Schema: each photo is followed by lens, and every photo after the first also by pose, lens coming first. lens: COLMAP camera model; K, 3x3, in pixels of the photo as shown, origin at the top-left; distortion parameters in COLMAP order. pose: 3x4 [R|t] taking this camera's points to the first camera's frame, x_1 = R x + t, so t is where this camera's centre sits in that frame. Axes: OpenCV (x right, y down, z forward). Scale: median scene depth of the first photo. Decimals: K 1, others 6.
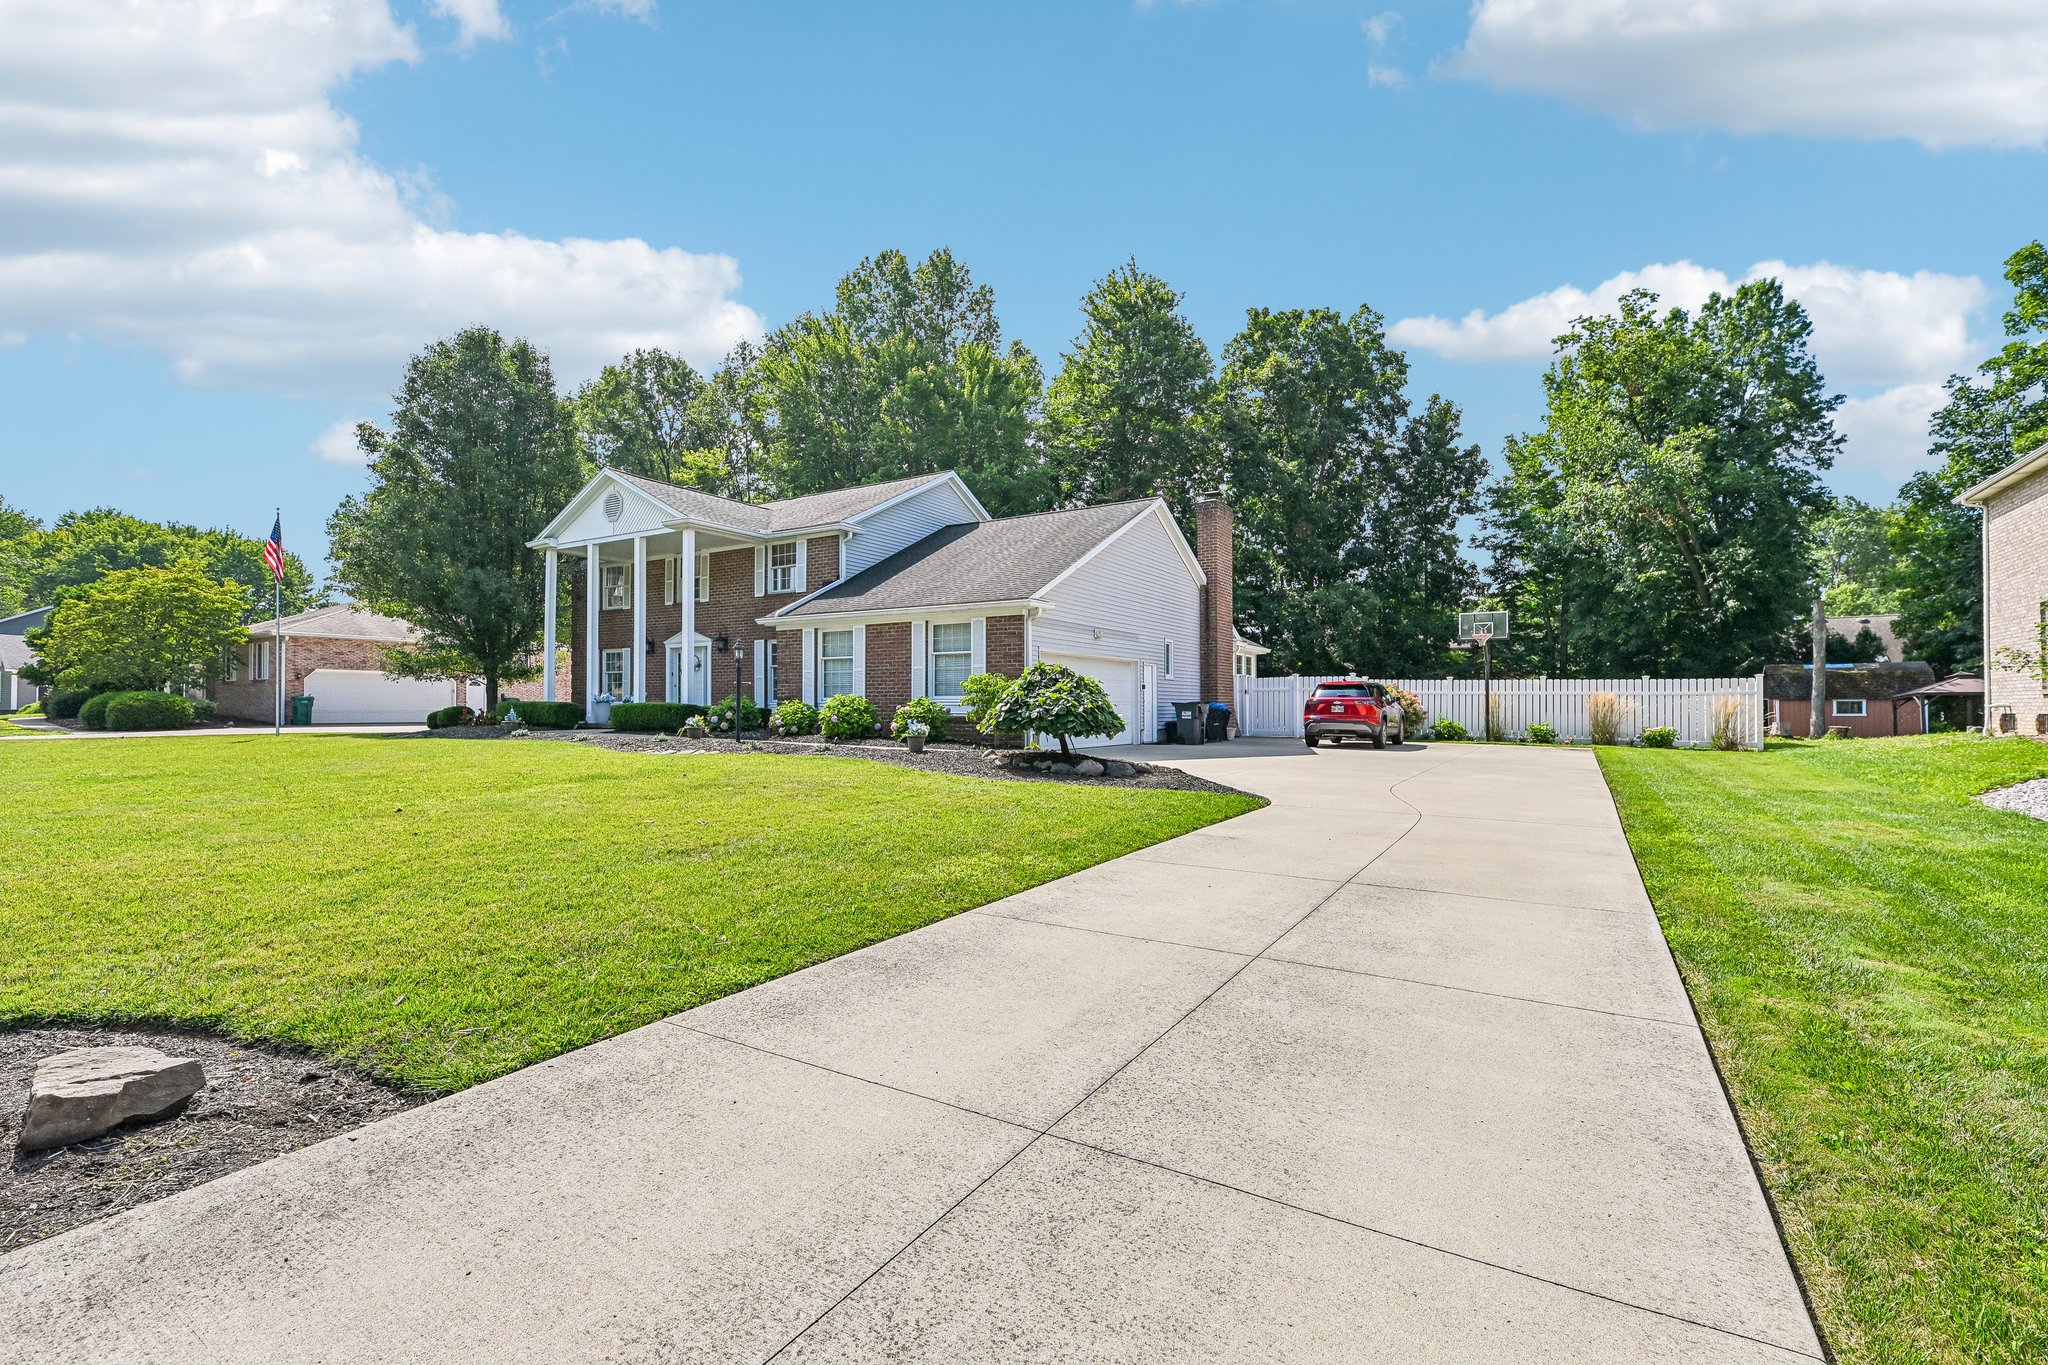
lens RADIAL K [[902.2, 0, 1011.9], [0, 902.2, 690.0], [0, 0, 1]] dist [-0.000663, -0.000432]
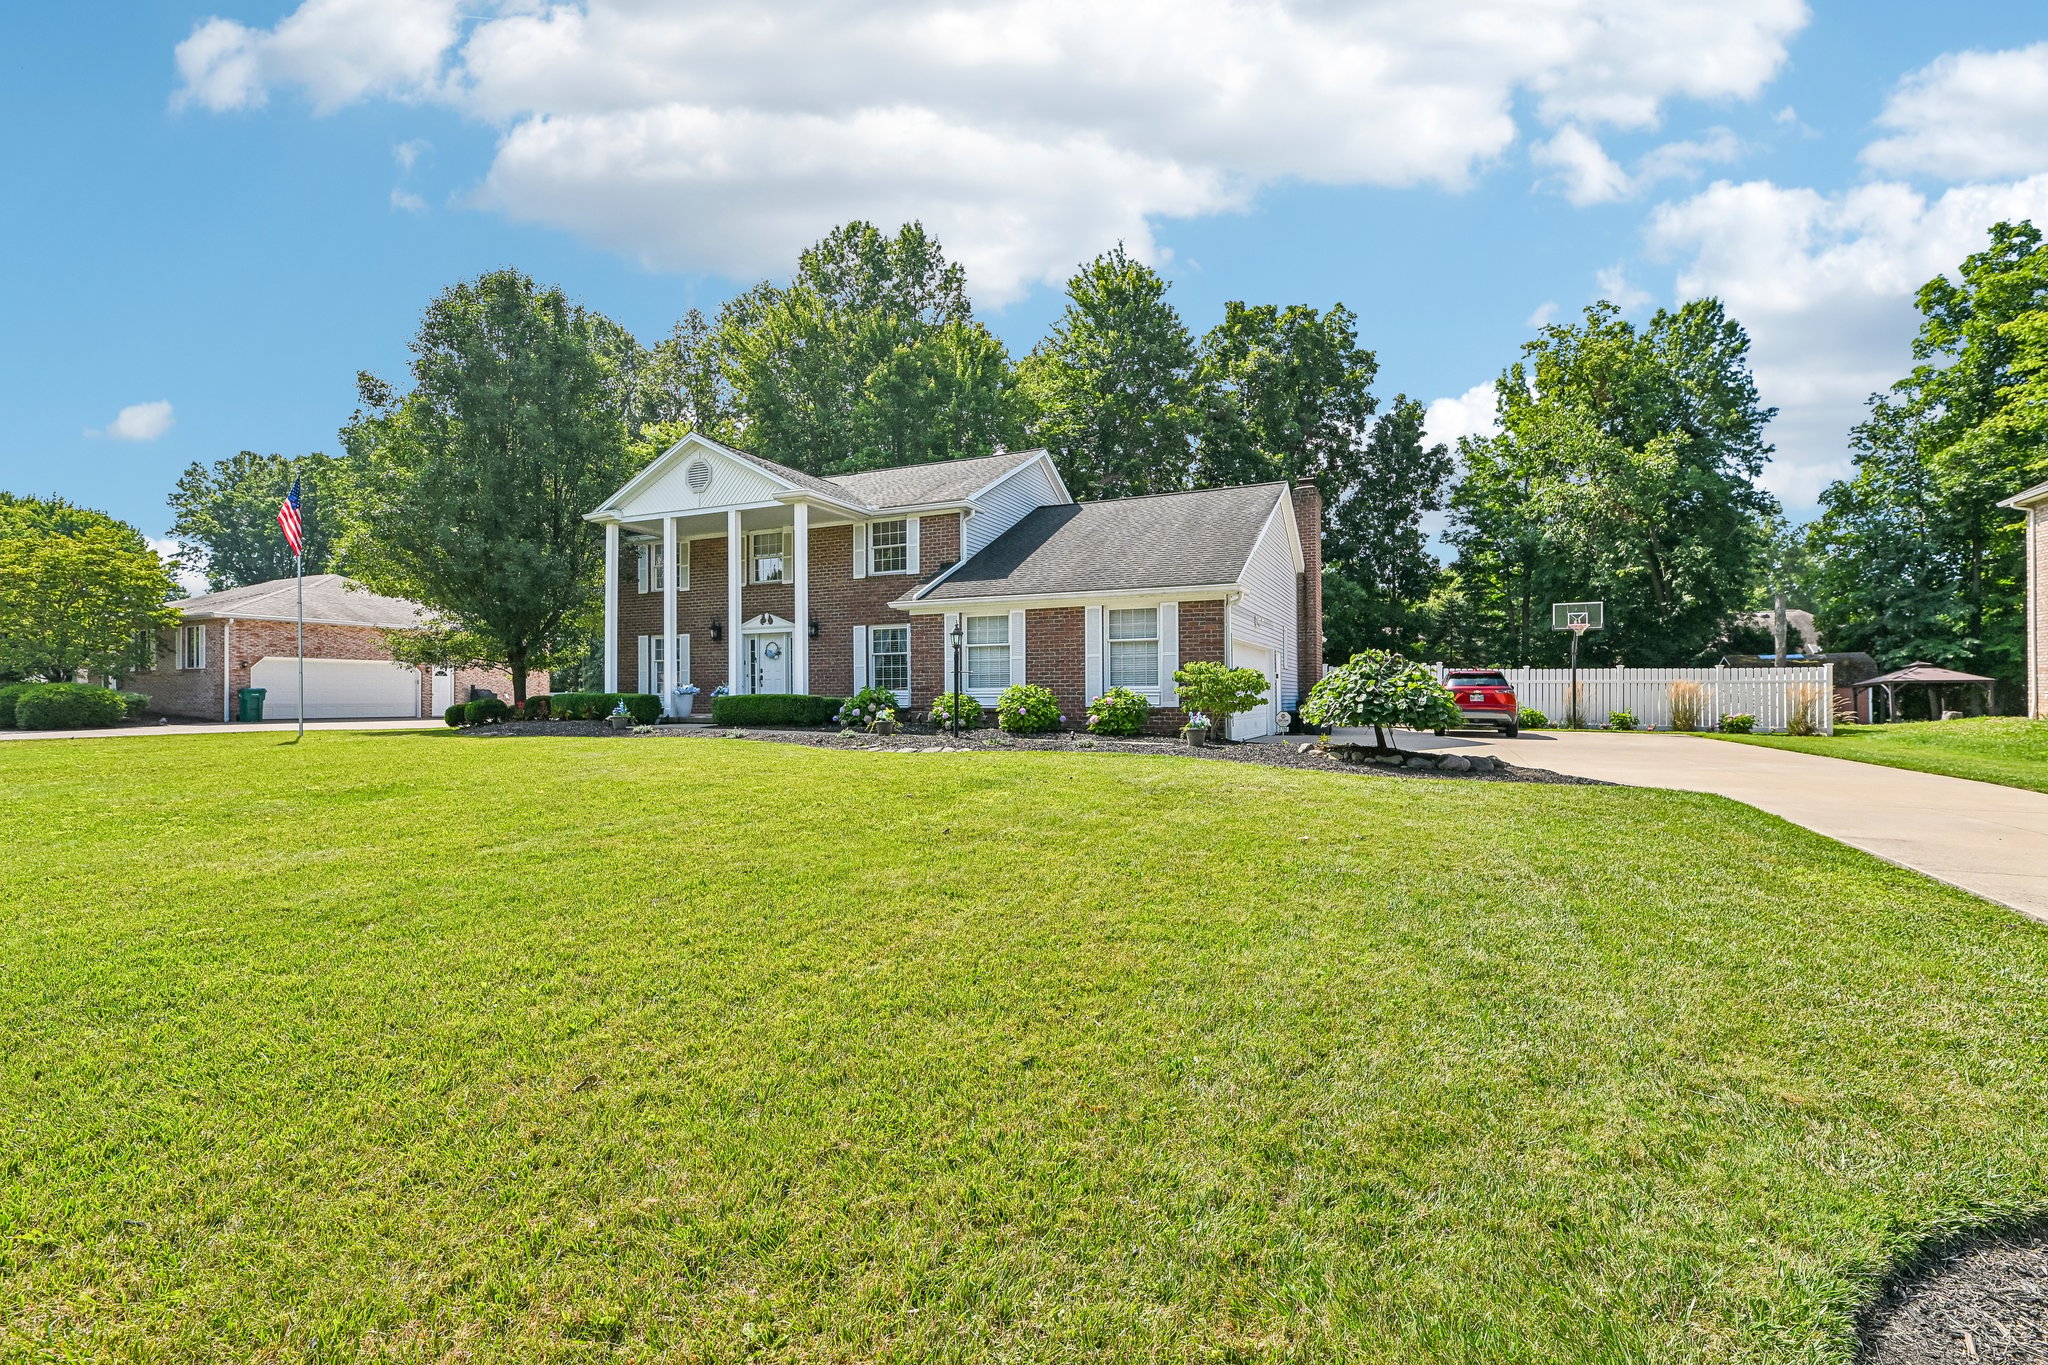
lens RADIAL K [[902.2, 0, 1026.9], [0, 902.2, 685.2], [0, 0, 1]] dist [-0.000663, -0.000432]
pose [[0.991752, -0.002201, 0.128156, -0.150740], [0.001453, 0.999981, 0.005932, 0.000012], [-0.128166, -0.005697, 0.991736, 0.042936]]
